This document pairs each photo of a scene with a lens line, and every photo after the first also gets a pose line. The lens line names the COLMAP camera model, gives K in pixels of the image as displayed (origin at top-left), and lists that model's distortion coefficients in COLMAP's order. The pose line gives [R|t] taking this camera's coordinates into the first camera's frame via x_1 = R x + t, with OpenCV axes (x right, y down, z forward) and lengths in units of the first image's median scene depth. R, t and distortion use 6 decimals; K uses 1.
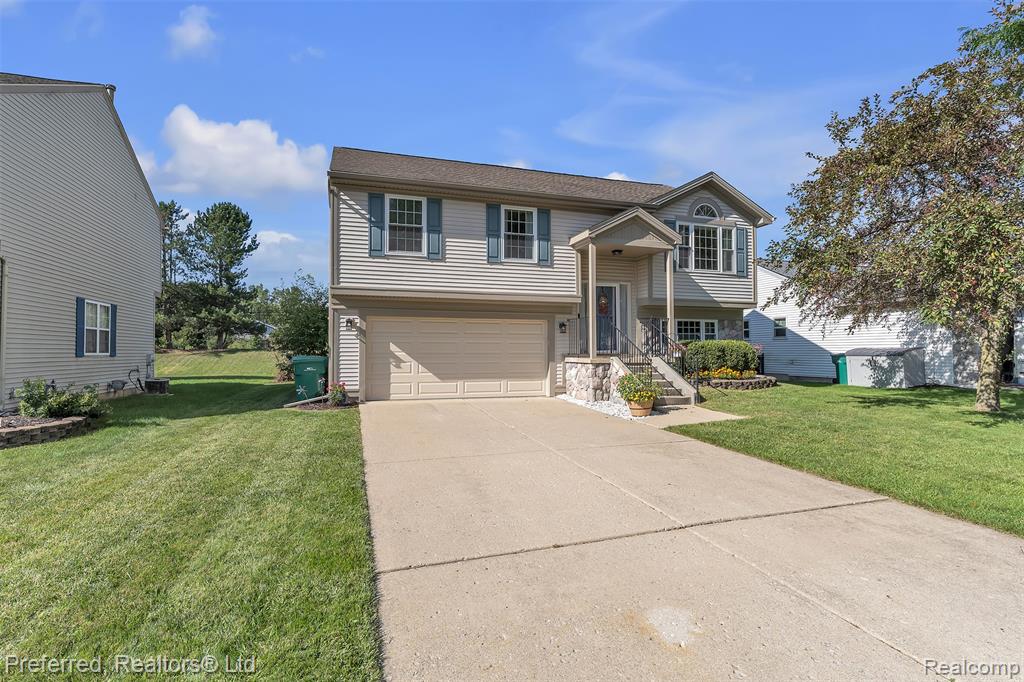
lens RADIAL K [[492.8, 0, 512.0], [0, 492.8, 341.0], [0, 0, 1]] dist [-0.002580, -0.000835]
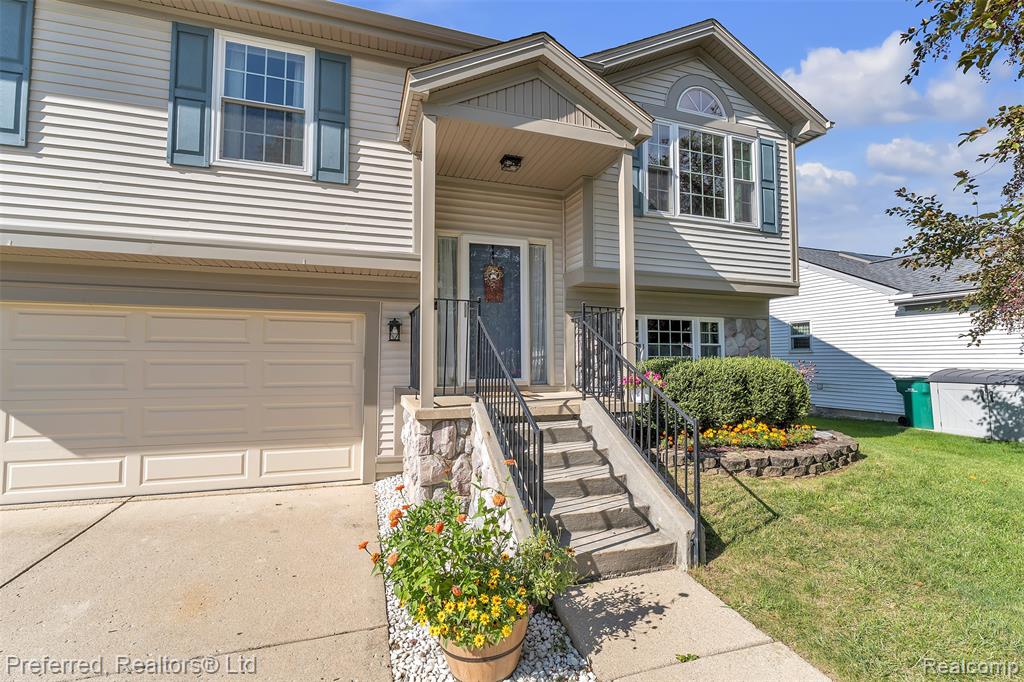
lens RADIAL K [[461.4, 0, 512.0], [0, 461.4, 341.0], [0, 0, 1]] dist [-0.010145, 0.000099]
pose [[0.999855, 0.002950, 0.016791, 0.208194], [-0.002571, 0.999742, -0.022575, -0.007532], [-0.016853, 0.022529, 0.999604, 0.582894]]
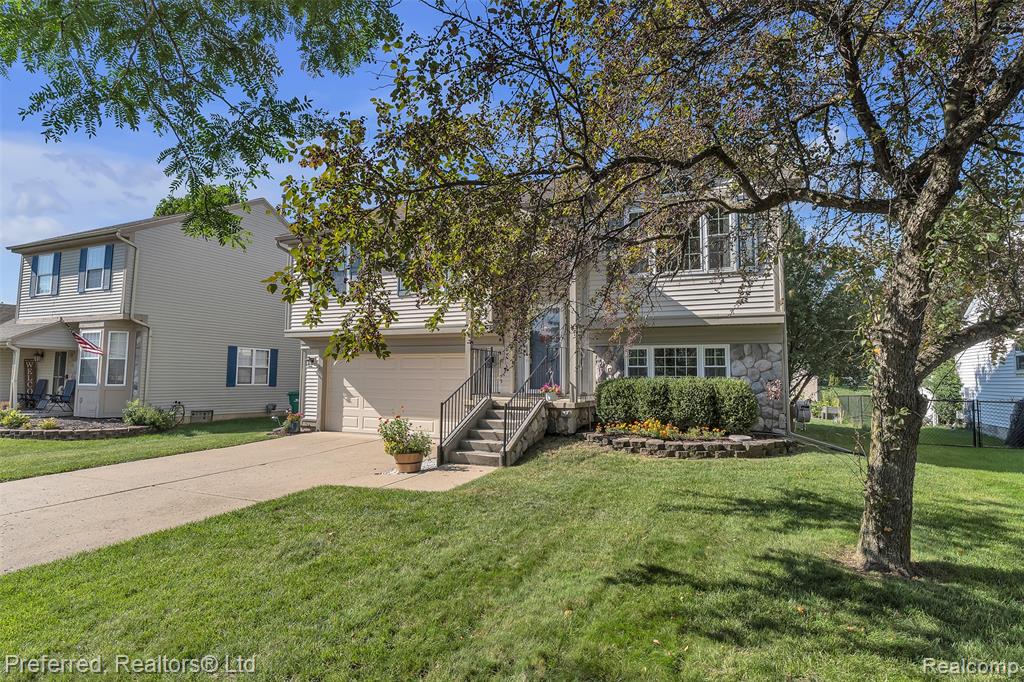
lens RADIAL K [[529.5, 0, 512.0], [0, 529.5, 341.0], [0, 0, 1]] dist [-0.001313, -0.000269]
pose [[0.749459, -0.039897, -0.660847, 0.751759], [0.003693, 0.998419, -0.056089, -0.011319], [0.662040, 0.039596, 0.748422, 0.344479]]
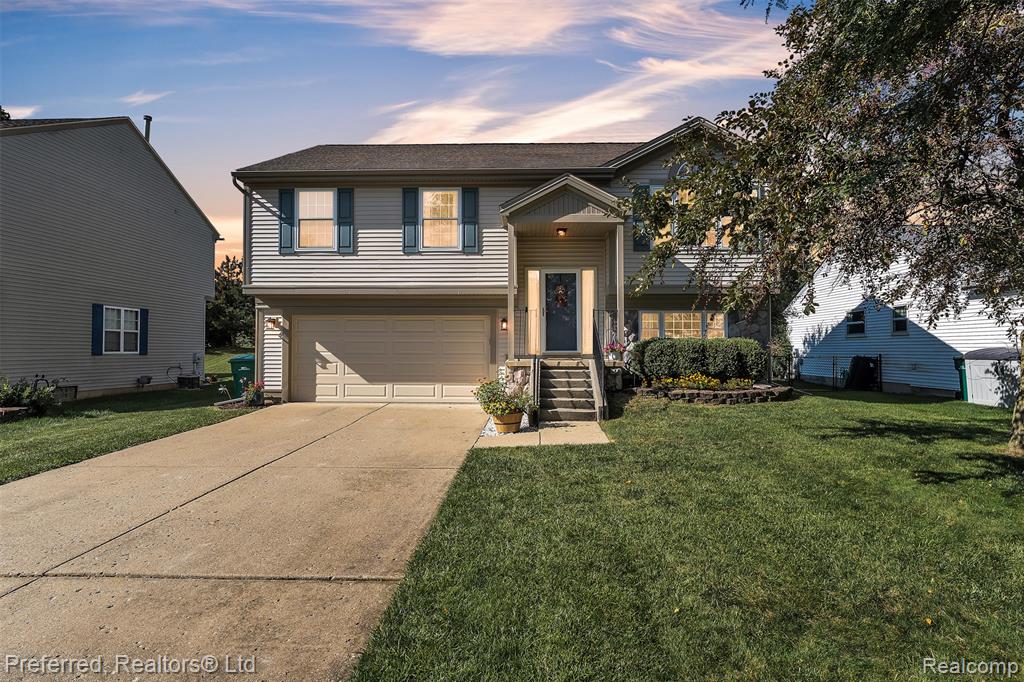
lens RADIAL K [[526.1, 0, 512.0], [0, 526.1, 341.0], [0, 0, 1]] dist [-0.001612, -0.000081]
pose [[0.944156, -0.004023, -0.329474, 0.424378], [0.005027, 0.999985, 0.002194, 0.000499], [0.329460, -0.003728, 0.944162, 0.143646]]
